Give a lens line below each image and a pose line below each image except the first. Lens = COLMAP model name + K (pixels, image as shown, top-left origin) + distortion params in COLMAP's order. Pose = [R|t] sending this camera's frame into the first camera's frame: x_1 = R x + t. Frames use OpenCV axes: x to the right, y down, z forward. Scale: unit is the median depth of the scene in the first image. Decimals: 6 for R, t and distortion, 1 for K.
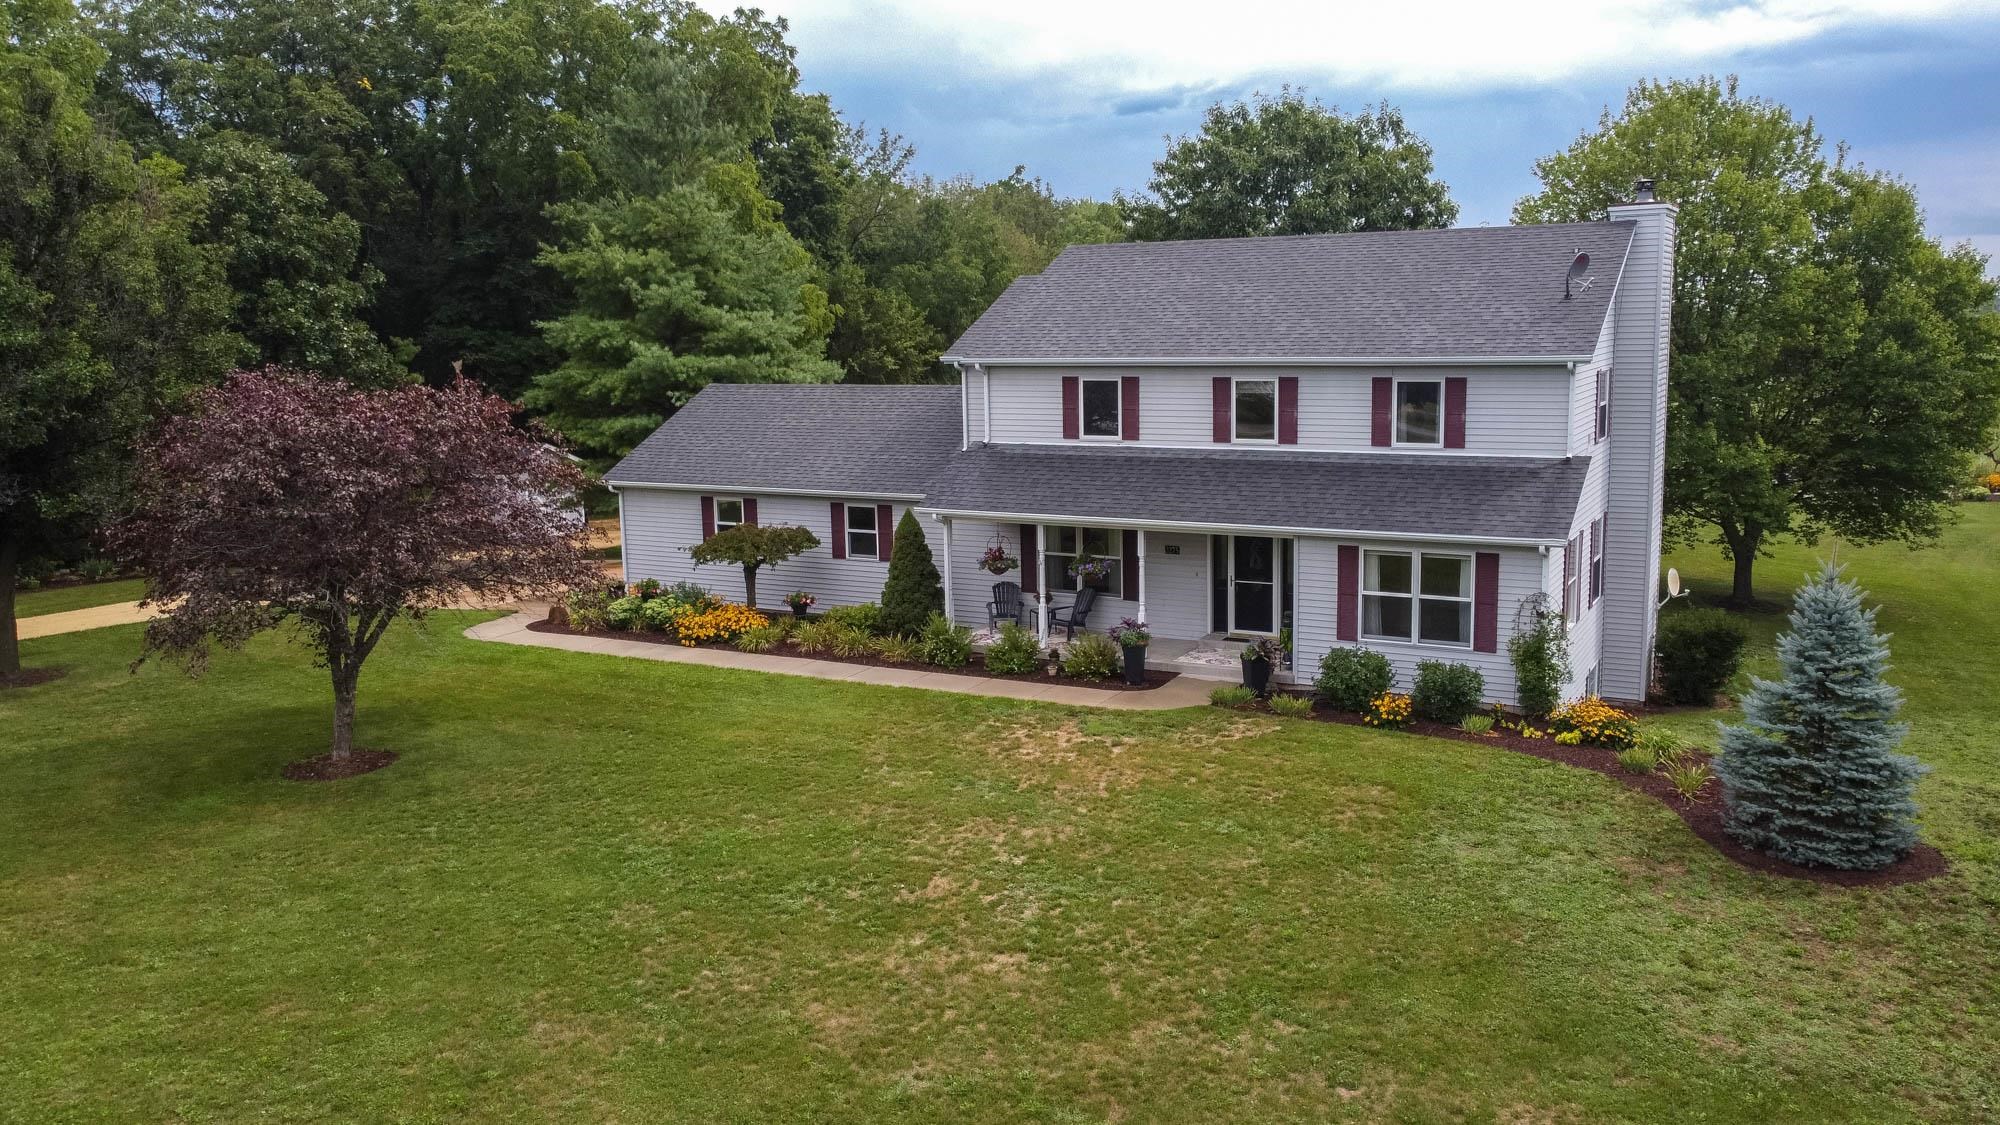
lens RADIAL K [[1526.2, 0, 1000.0], [0, 1526.2, 562.5], [0, 0, 1]] dist [-0.002891, -0.000620]
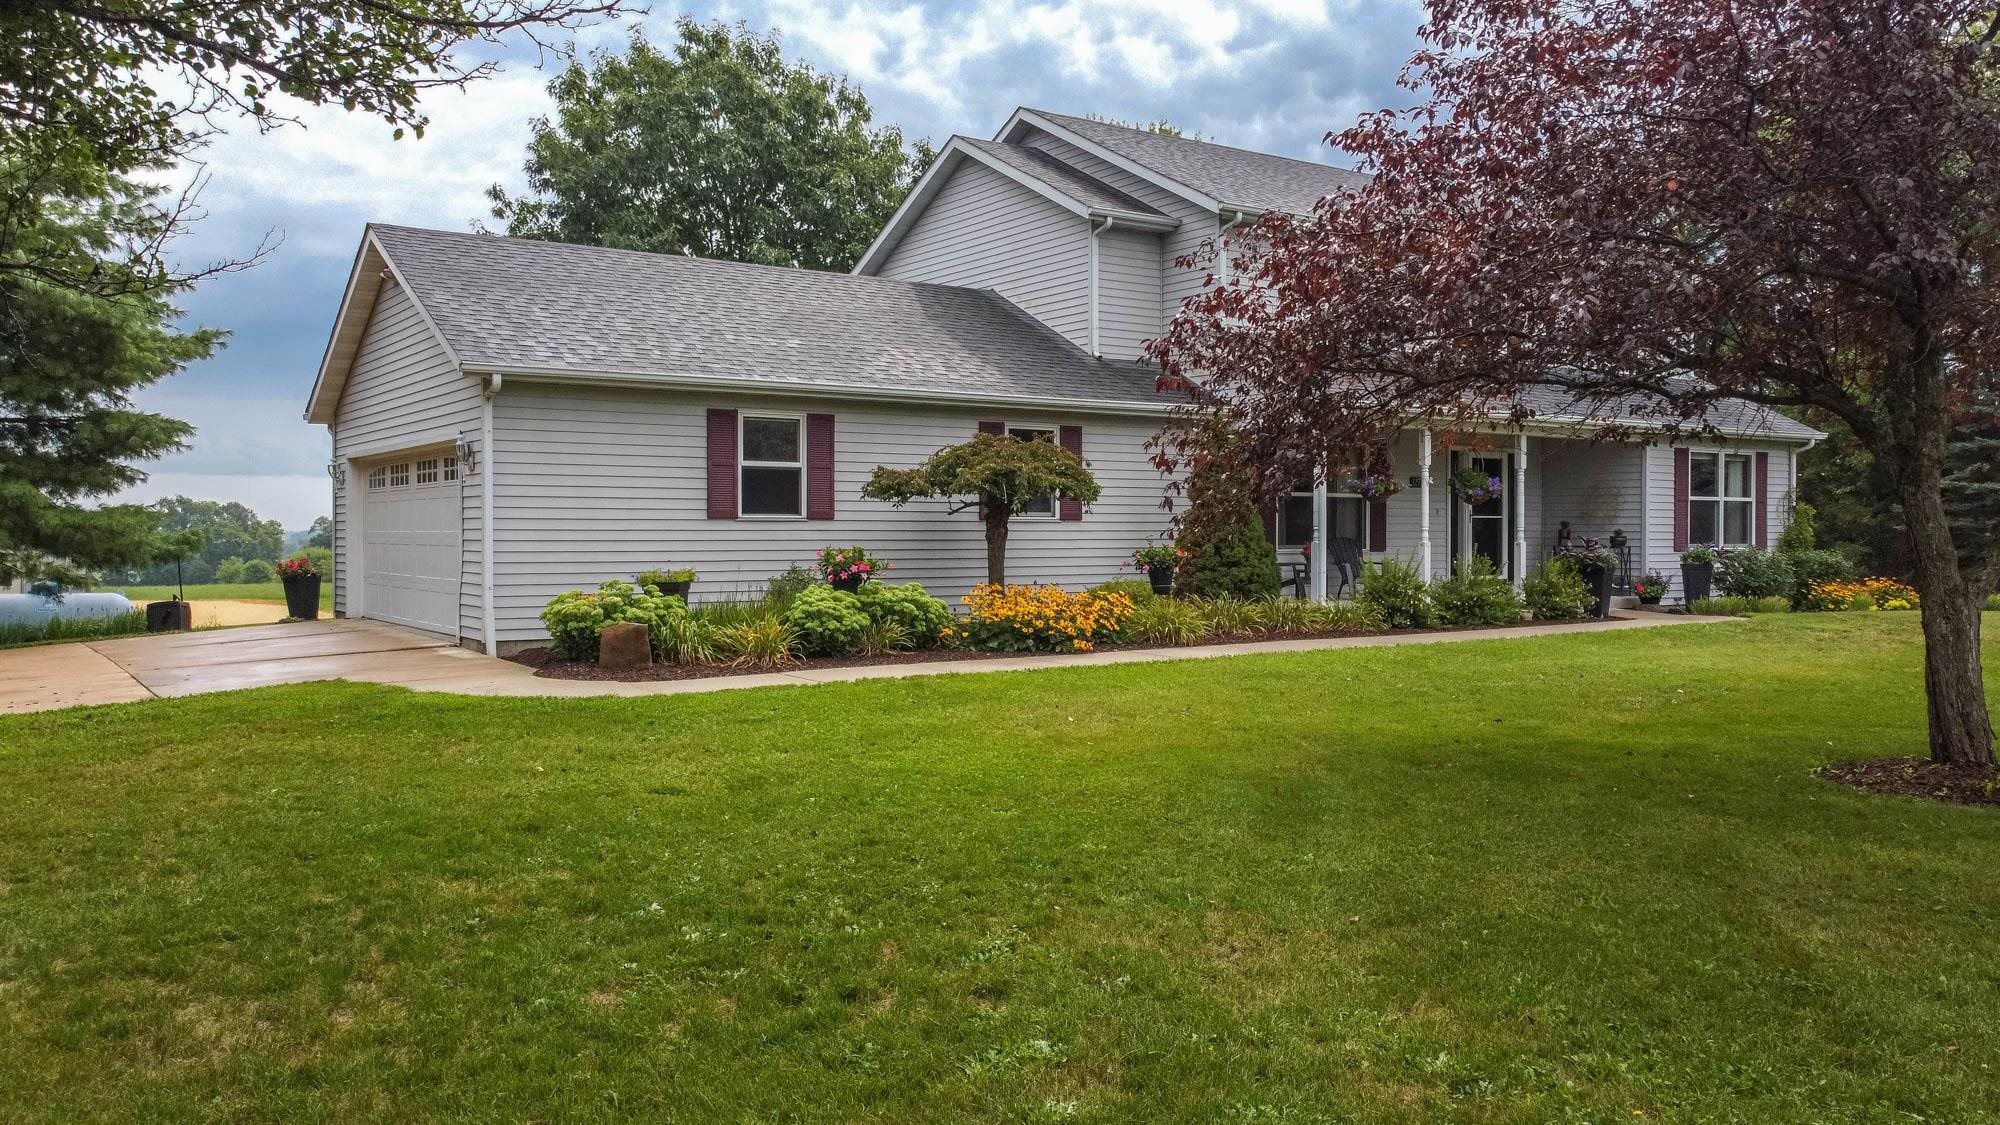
lens RADIAL K [[1499.8, 0, 1000.0], [0, 1499.8, 562.5], [0, 0, 1]] dist [-0.001621, -0.002087]
pose [[0.435115, 0.002997, 0.900370, -0.742847], [0.133241, 0.988770, -0.067682, 0.061075], [-0.890461, 0.149416, 0.429829, 0.940903]]
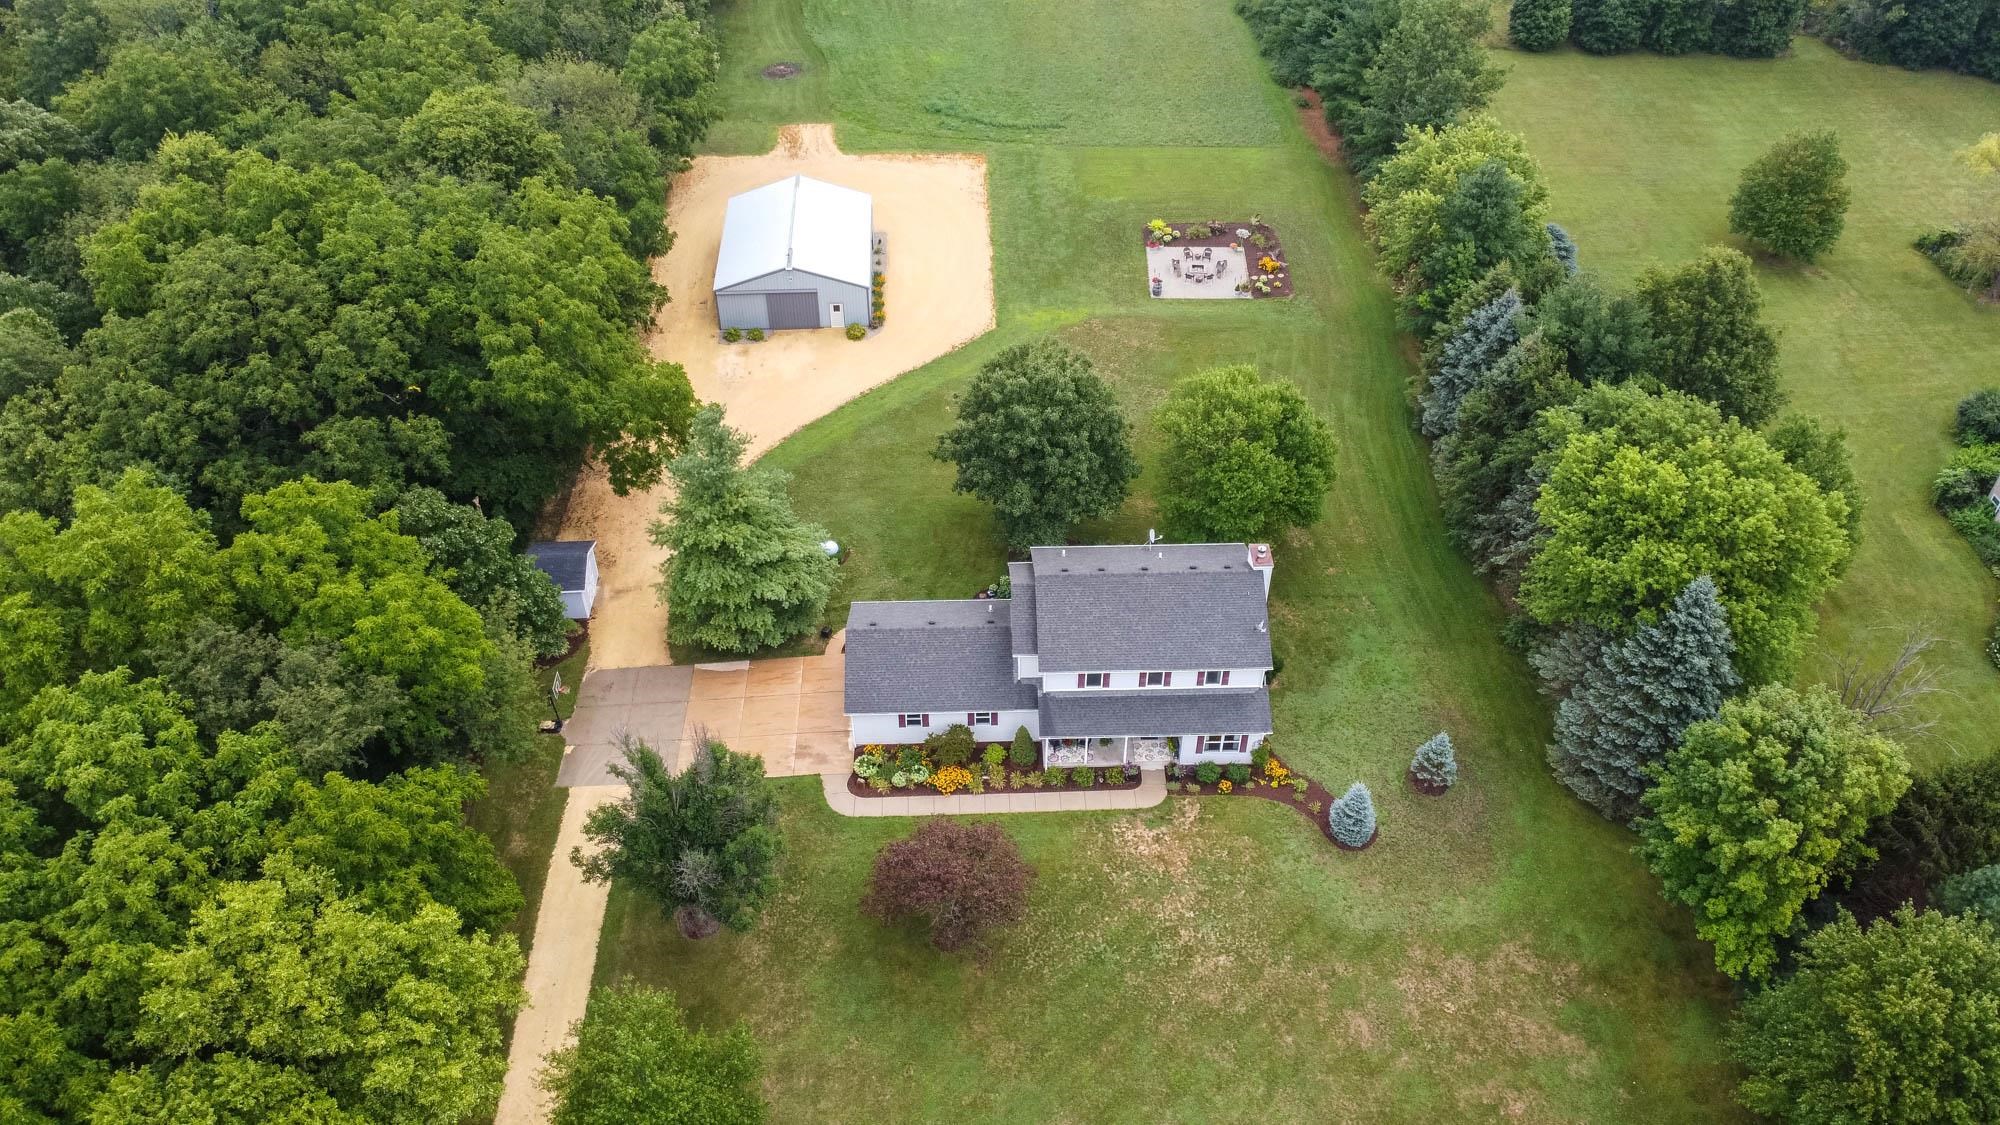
lens RADIAL K [[1499.8, 0, 1000.0], [0, 1499.8, 562.5], [0, 0, 1]] dist [-0.001621, -0.002087]
pose [[0.855778, -0.328504, 0.399662, -1.147971], [0.060911, 0.831133, 0.552728, -1.884696], [-0.513745, -0.448669, 0.731274, -0.795614]]
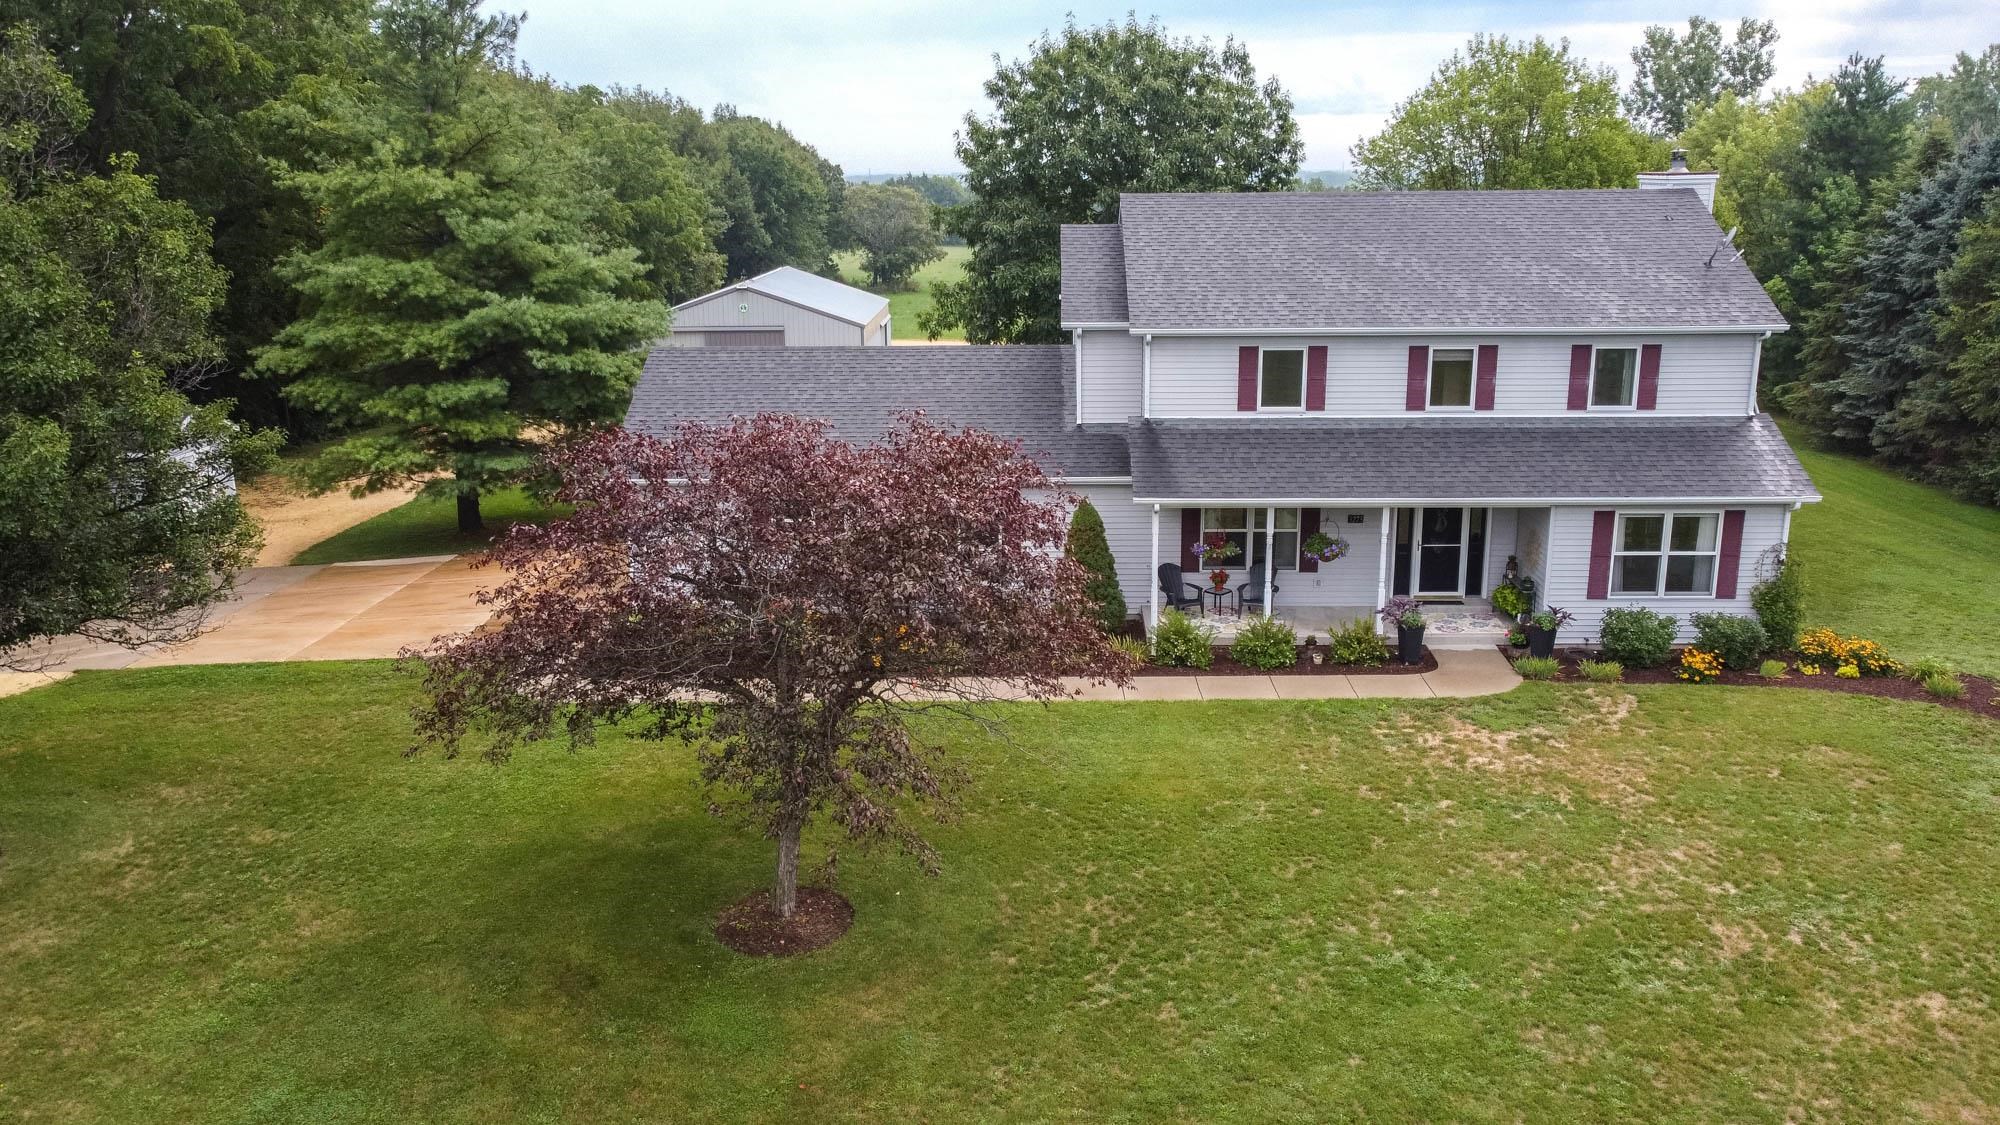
lens RADIAL K [[1499.8, 0, 1000.0], [0, 1499.8, 562.5], [0, 0, 1]] dist [-0.001621, -0.002087]
pose [[0.887514, -0.104218, 0.448840, -0.583137], [0.064769, 0.992631, 0.102412, -0.103906], [-0.456206, -0.061821, 0.887724, 0.255168]]
